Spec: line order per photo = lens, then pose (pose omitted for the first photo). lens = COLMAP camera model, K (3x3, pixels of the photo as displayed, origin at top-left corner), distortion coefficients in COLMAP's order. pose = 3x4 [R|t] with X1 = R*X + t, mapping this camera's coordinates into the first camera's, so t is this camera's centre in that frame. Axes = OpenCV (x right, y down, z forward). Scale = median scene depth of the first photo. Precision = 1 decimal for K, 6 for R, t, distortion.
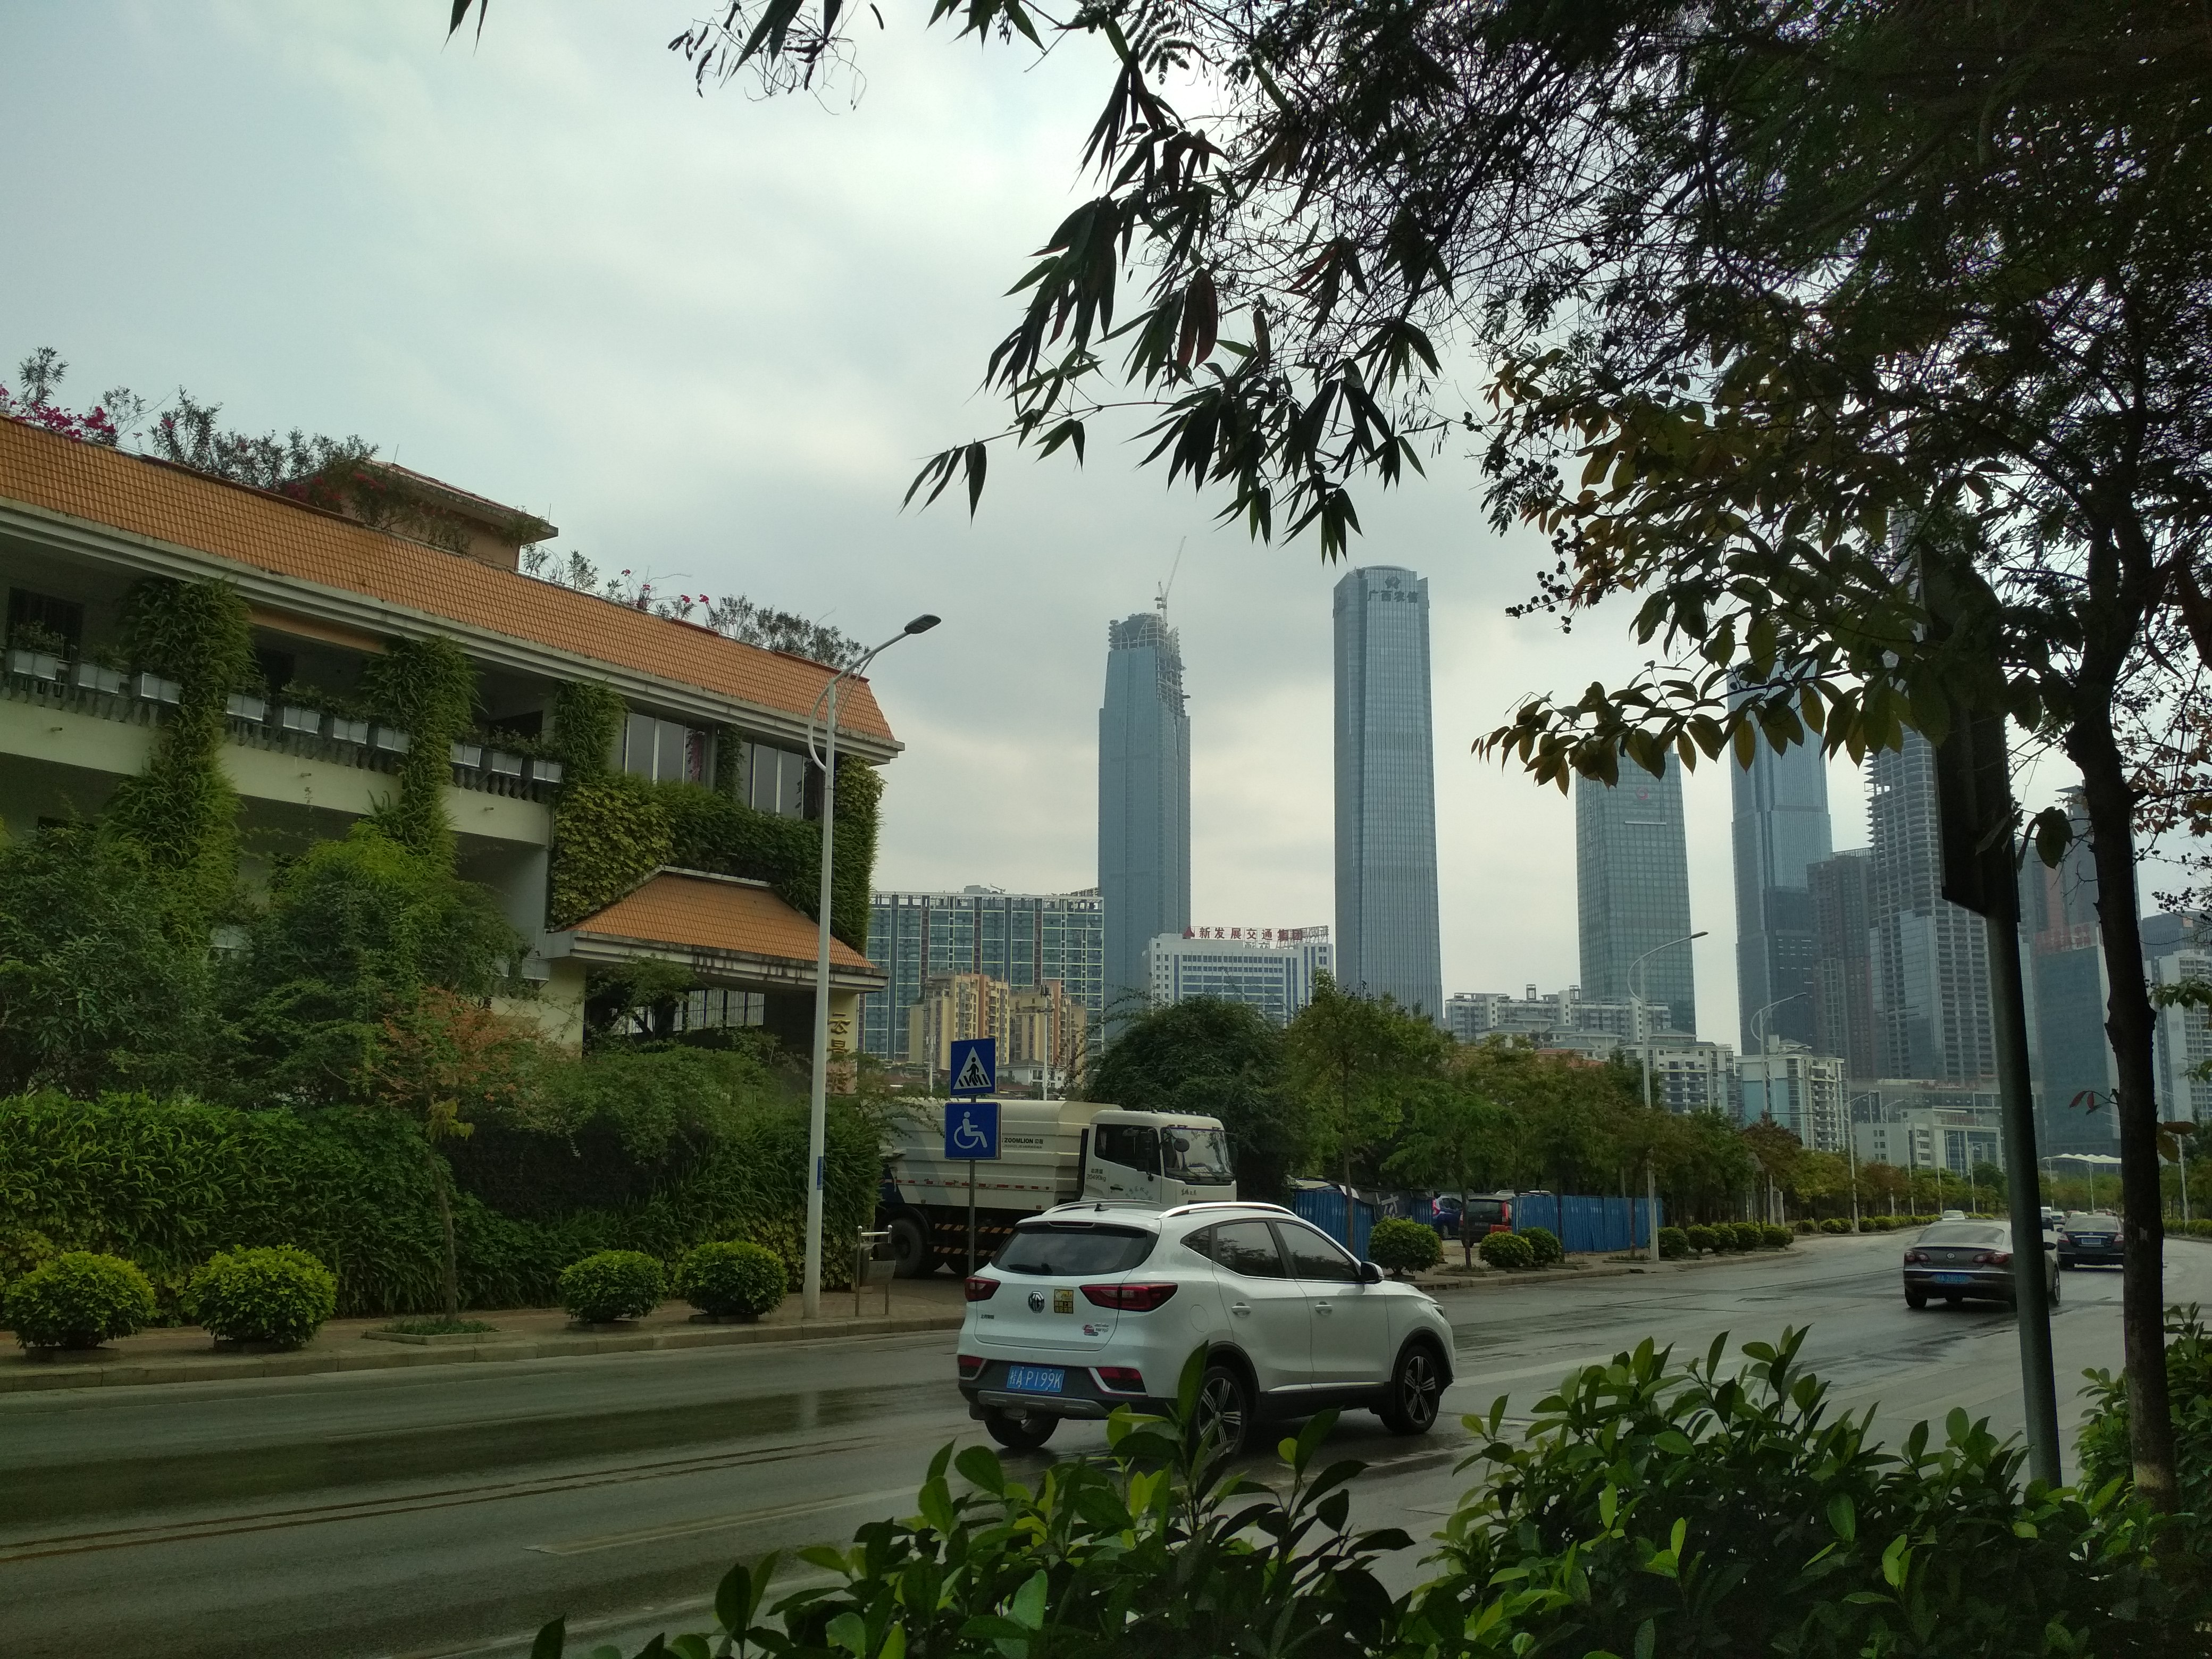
lens RADIAL K [[2052.4, 0, 1109.3], [0, 2052.4, 836.0], [0, 0, 1]] dist [0.129063, -0.310629]
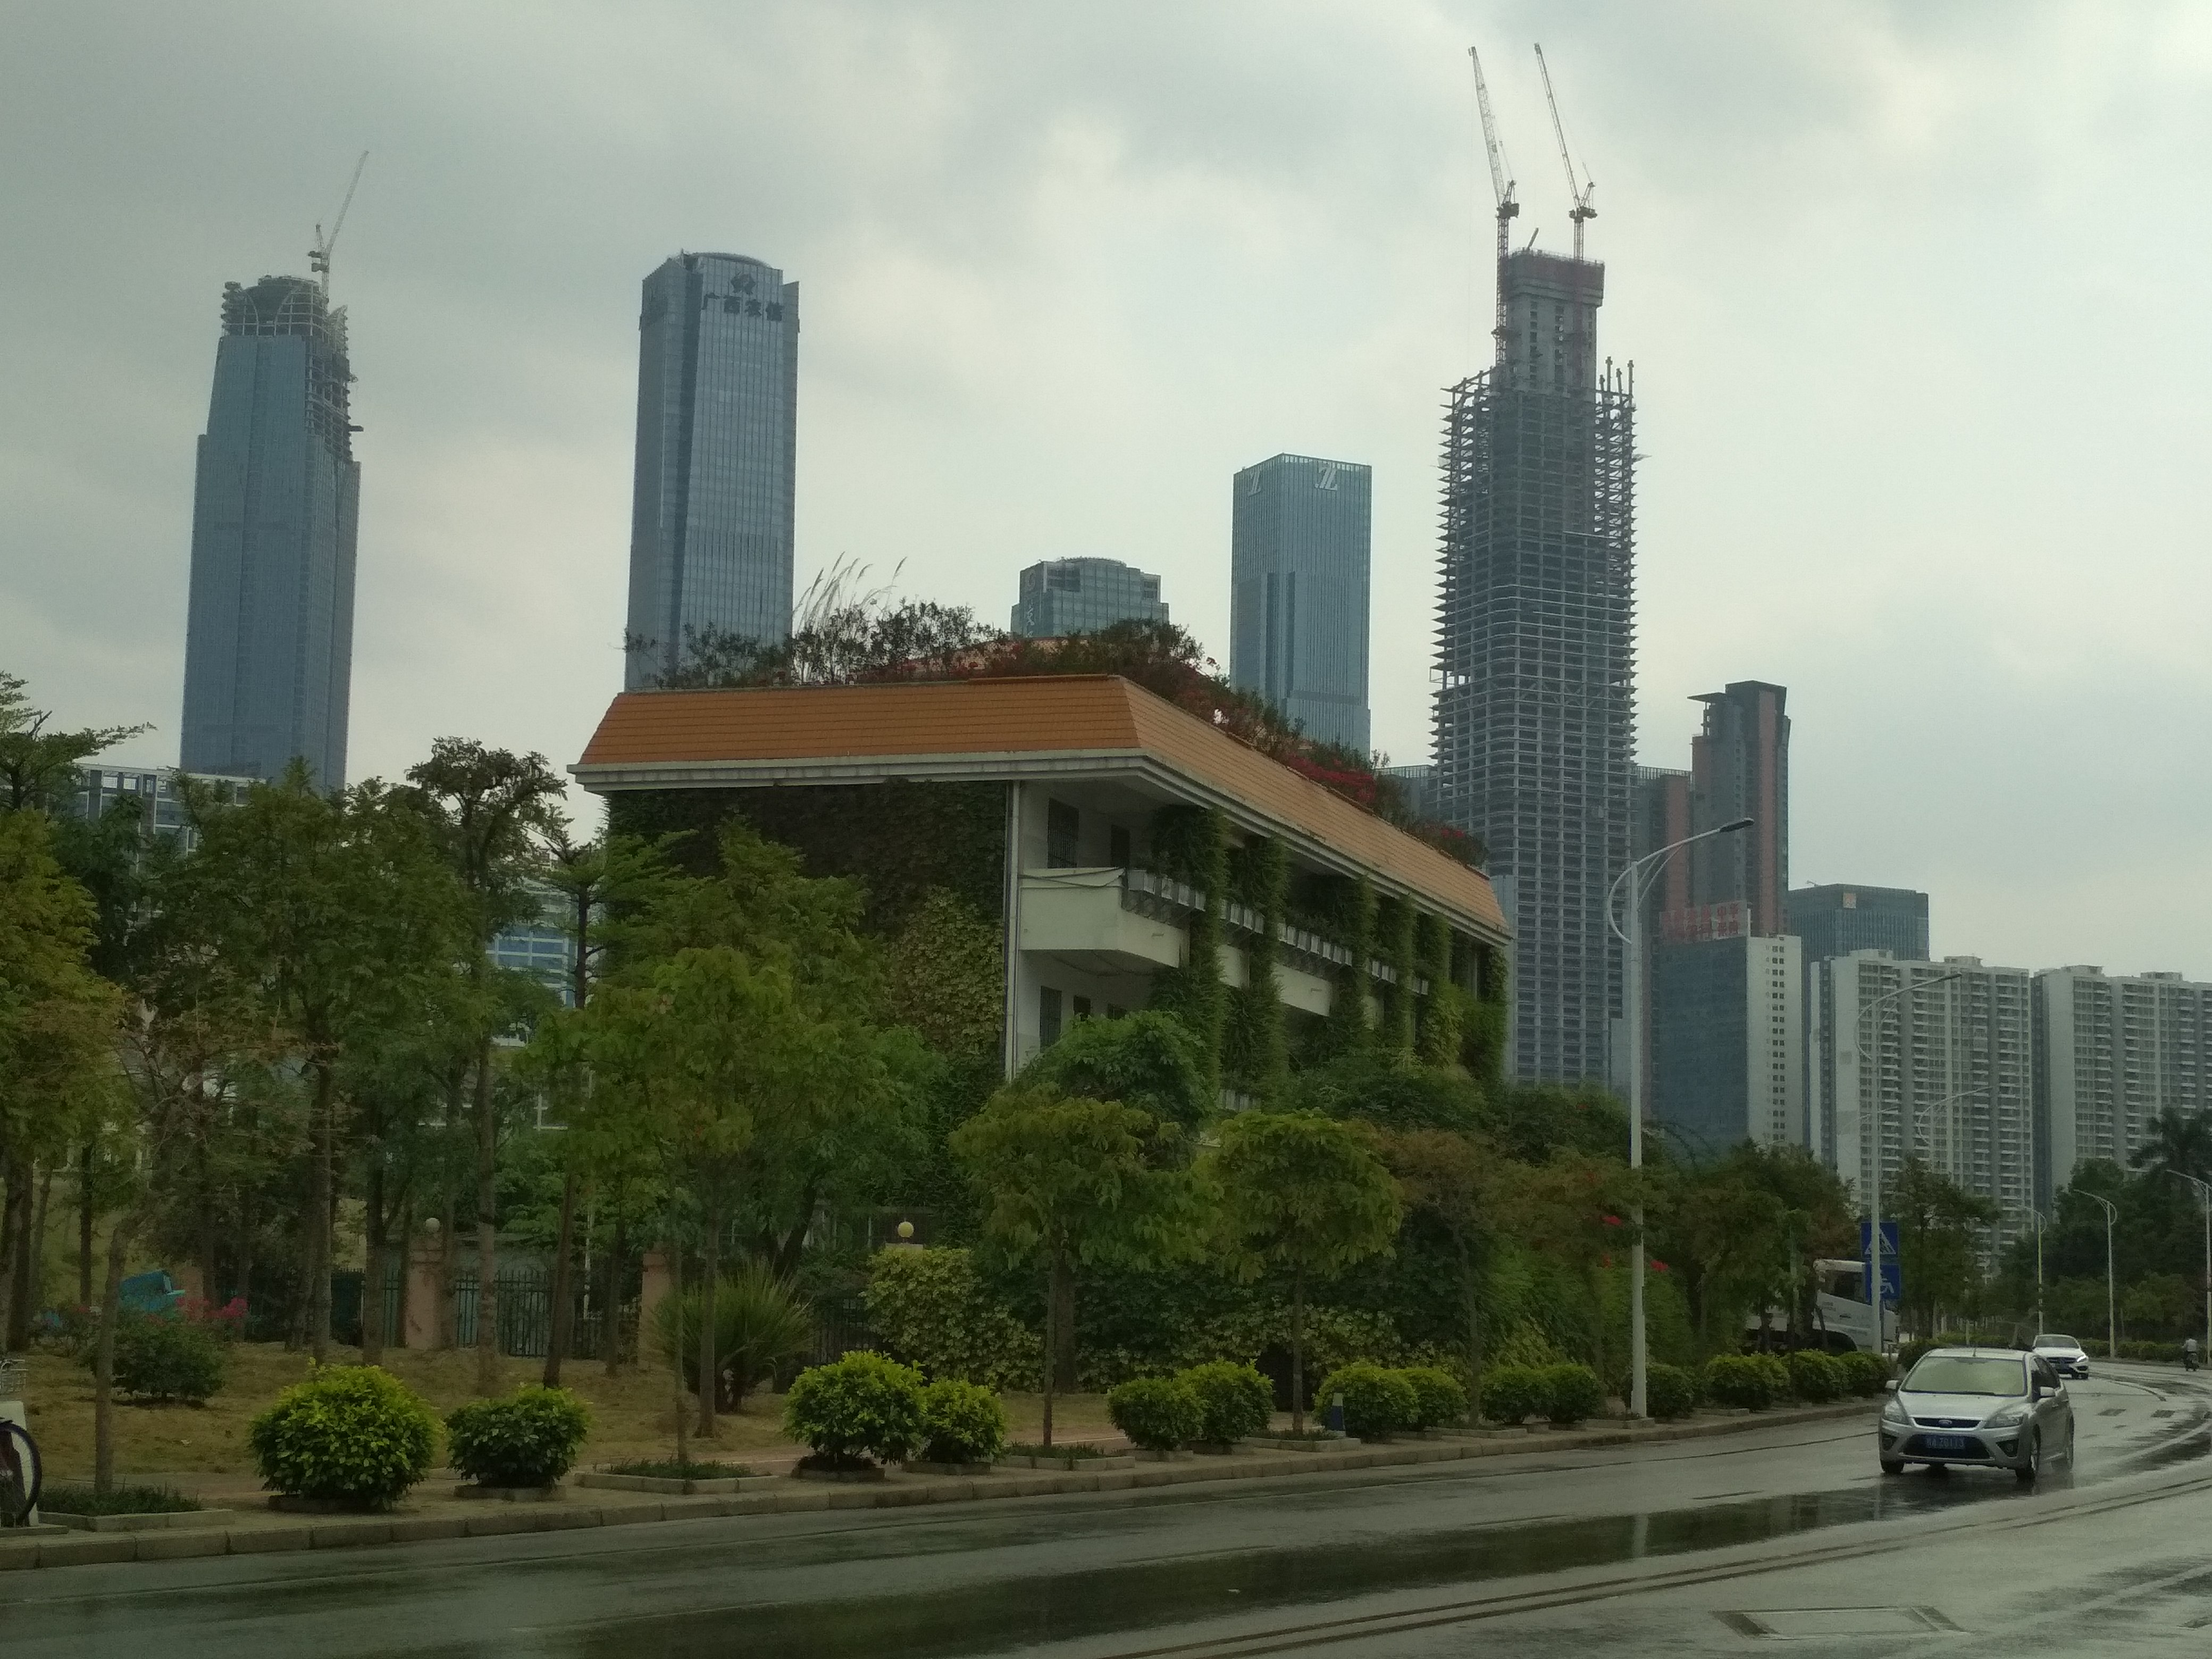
lens RADIAL K [[3589.1, 0, 1174.1], [0, 3589.1, 832.7], [0, 0, 1]] dist [0.326443, -1.725316]
pose [[0.948374, 0.055142, 0.312324, -0.095125], [-0.070751, 0.996737, 0.038858, -0.016856], [-0.309162, -0.058949, 0.949181, -0.090043]]
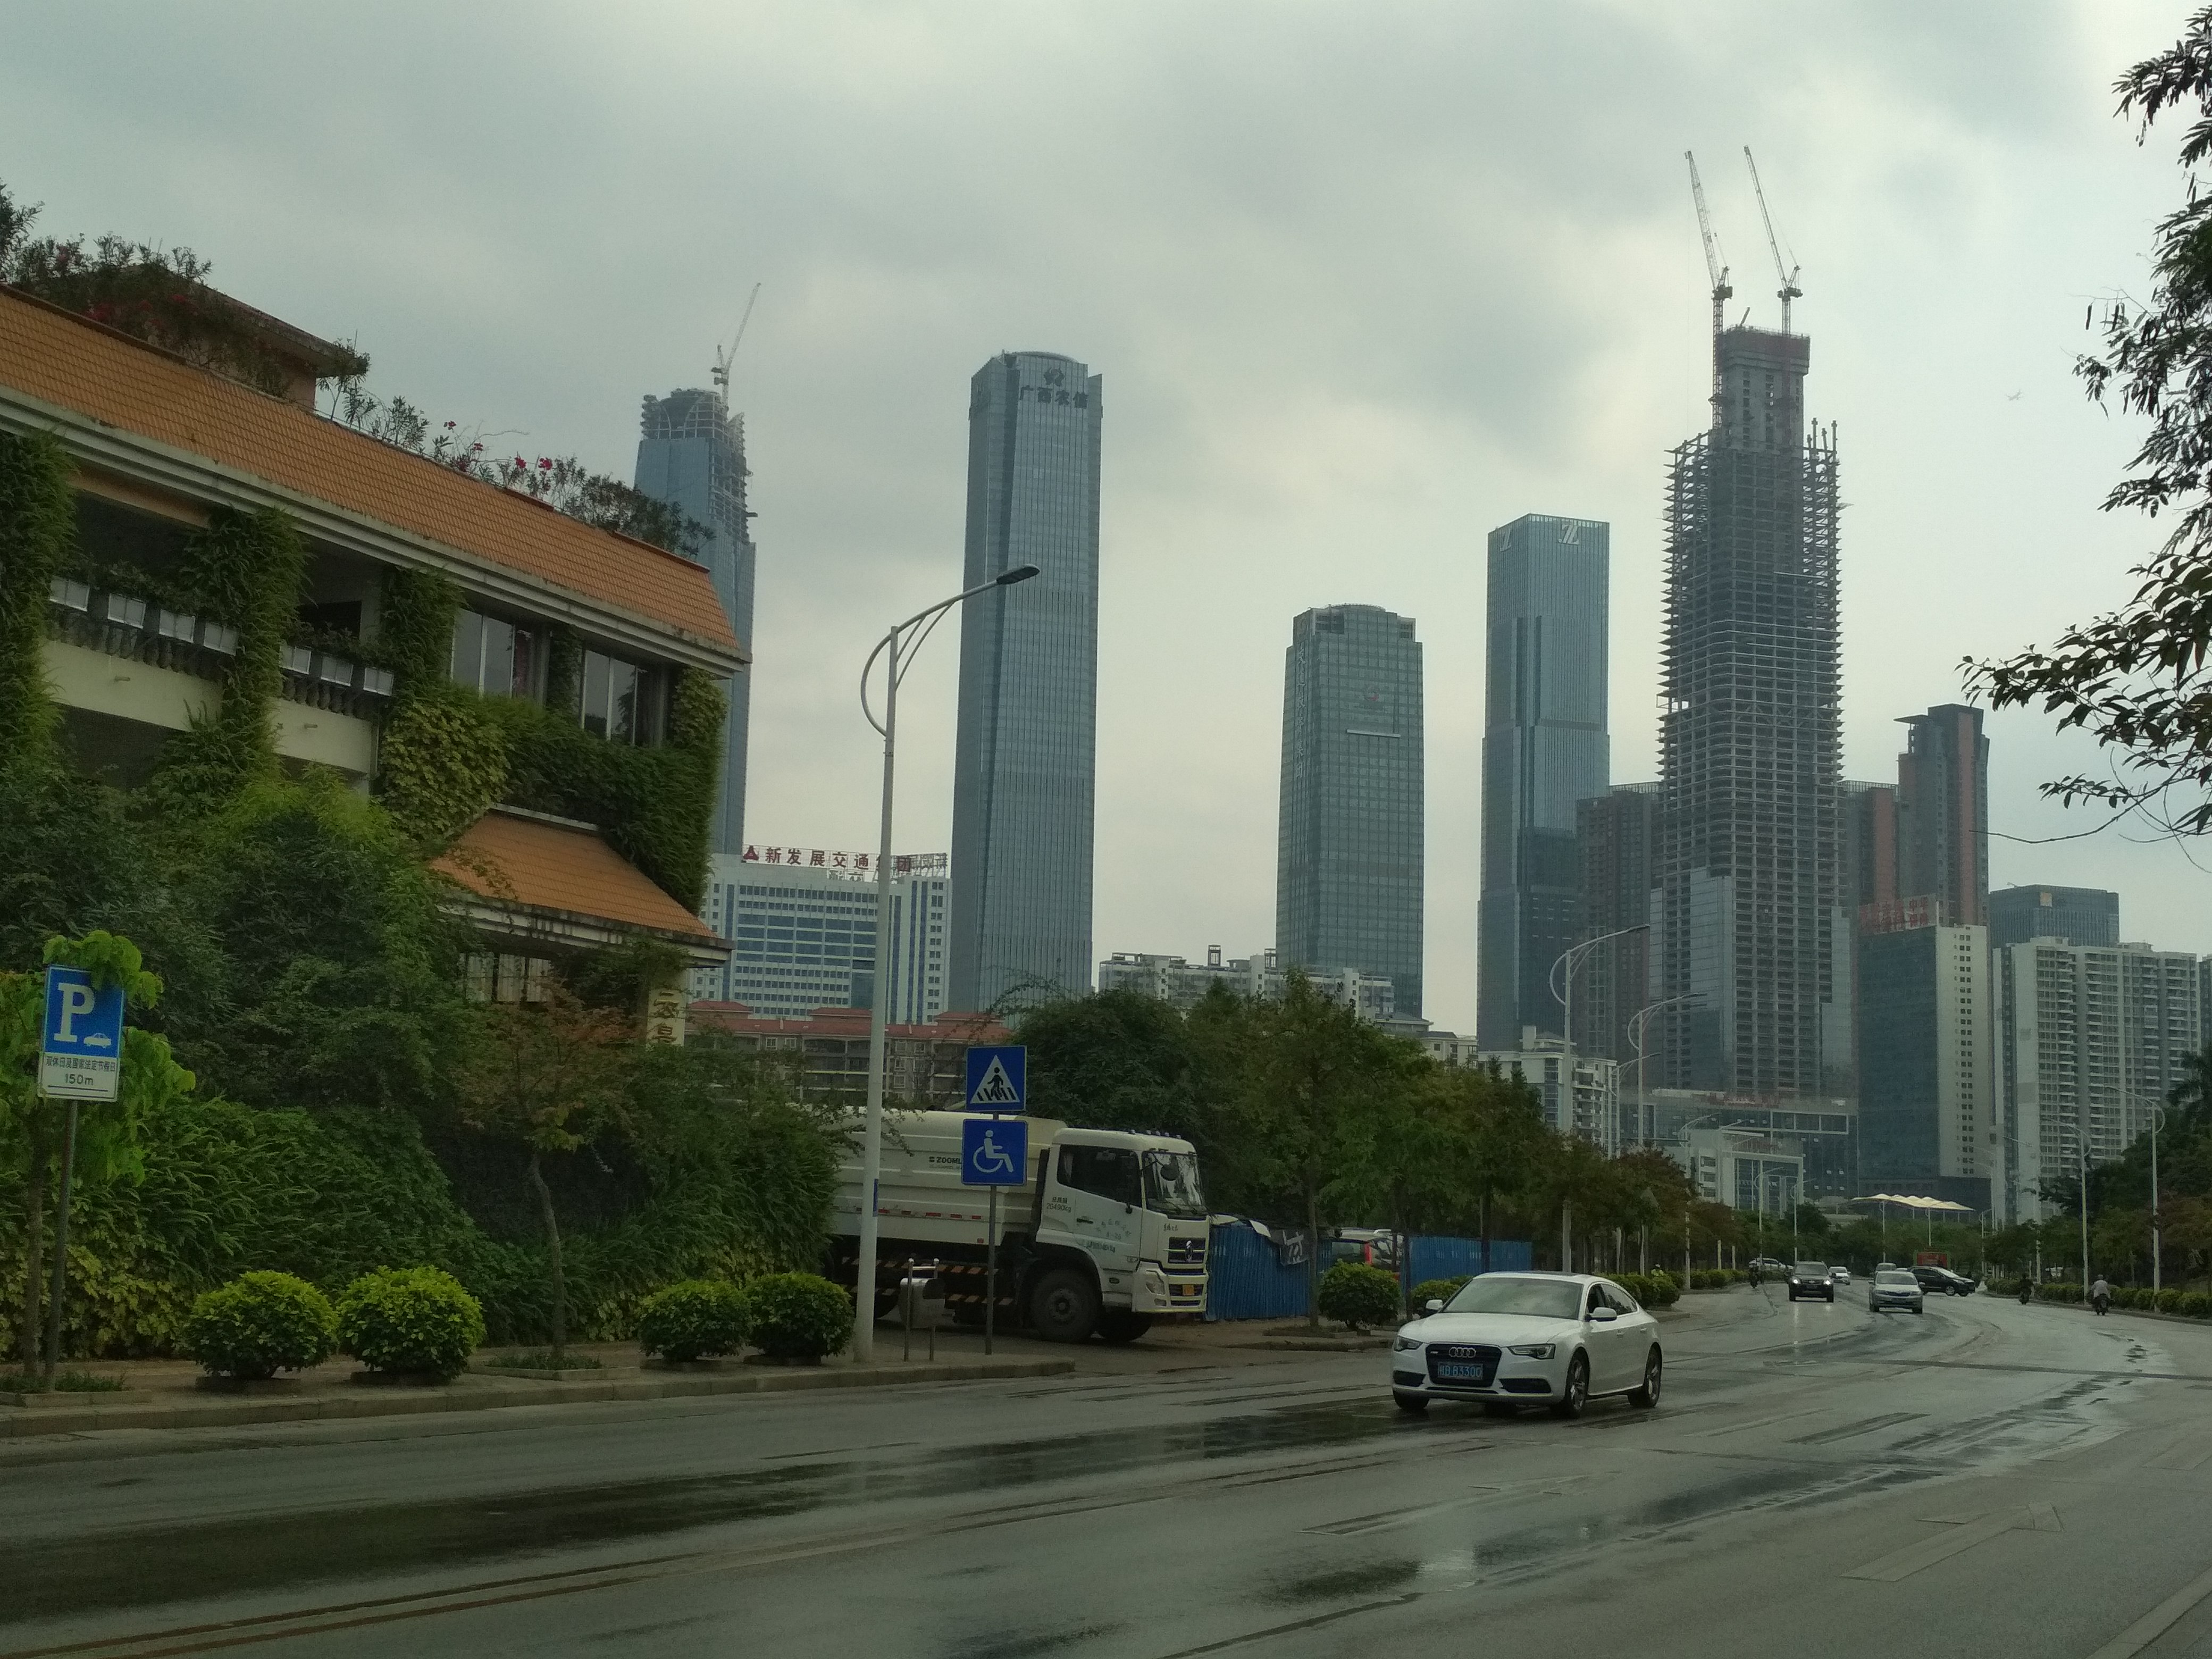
lens RADIAL K [[2920.5, 0, 1151.9], [0, 2920.5, 847.8], [0, 0, 1]] dist [0.181981, -0.675614]
pose [[0.980908, 0.048203, 0.188405, -0.018517], [-0.056570, 0.997626, 0.039283, -0.002785], [-0.186064, -0.049191, 0.981305, -0.016210]]
